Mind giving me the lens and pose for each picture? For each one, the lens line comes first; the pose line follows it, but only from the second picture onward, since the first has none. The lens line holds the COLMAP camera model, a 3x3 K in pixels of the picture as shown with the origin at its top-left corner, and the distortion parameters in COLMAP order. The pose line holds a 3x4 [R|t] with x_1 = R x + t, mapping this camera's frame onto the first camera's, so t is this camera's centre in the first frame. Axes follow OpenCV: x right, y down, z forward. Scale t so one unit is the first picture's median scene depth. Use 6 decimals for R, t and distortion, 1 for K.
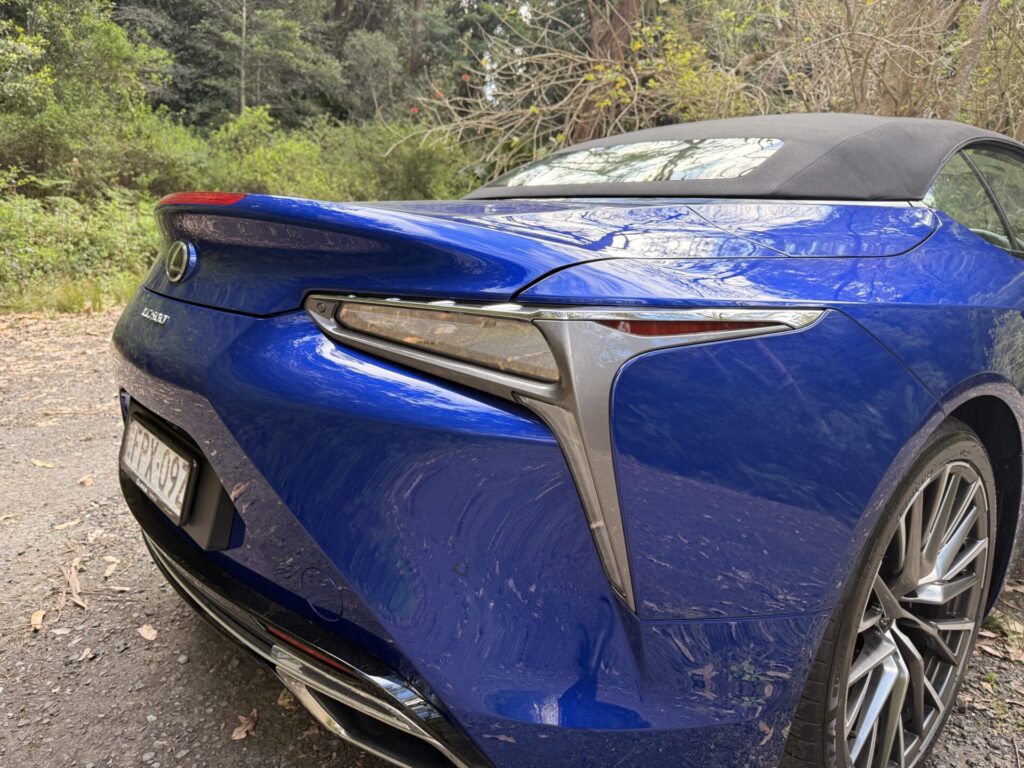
lens RADIAL K [[711.2, 0, 512.0], [0, 711.2, 384.0], [0, 0, 1]] dist [0.052019, -0.061707]
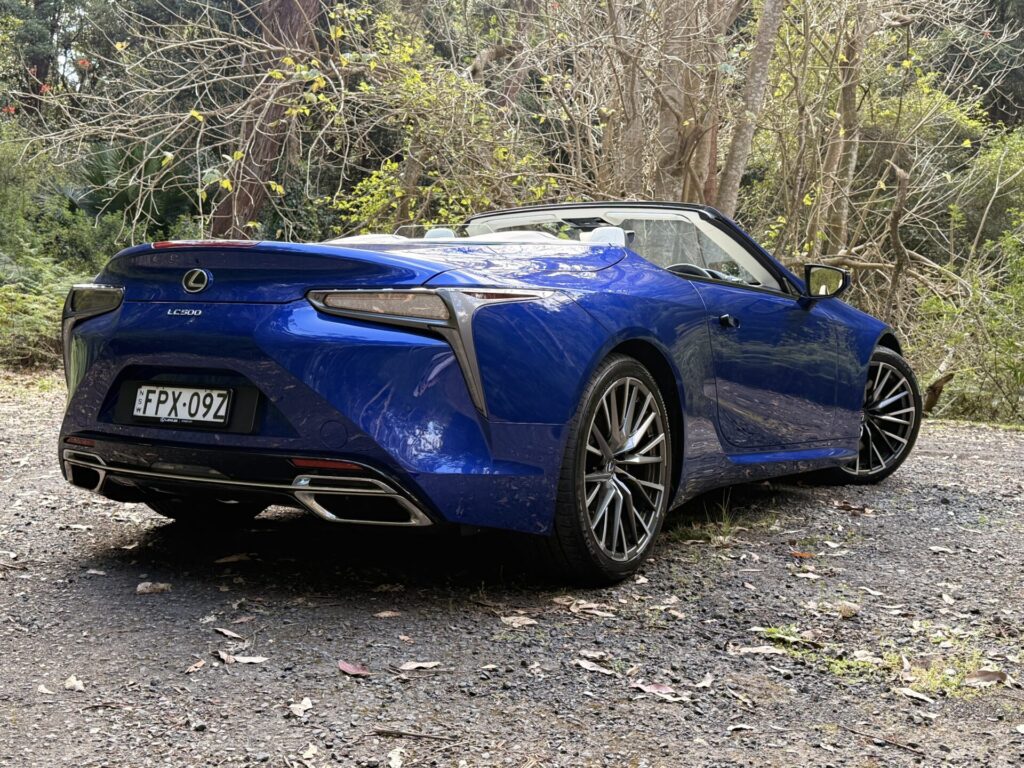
lens RADIAL K [[1290.1, 0, 512.0], [0, 1290.1, 384.0], [0, 0, 1]] dist [-0.014180, 1.221908]
pose [[0.949721, -0.038913, 0.310670, -0.077424], [0.083132, 0.987972, -0.130385, 0.056702], [-0.301860, 0.149656, 0.941533, -0.219723]]
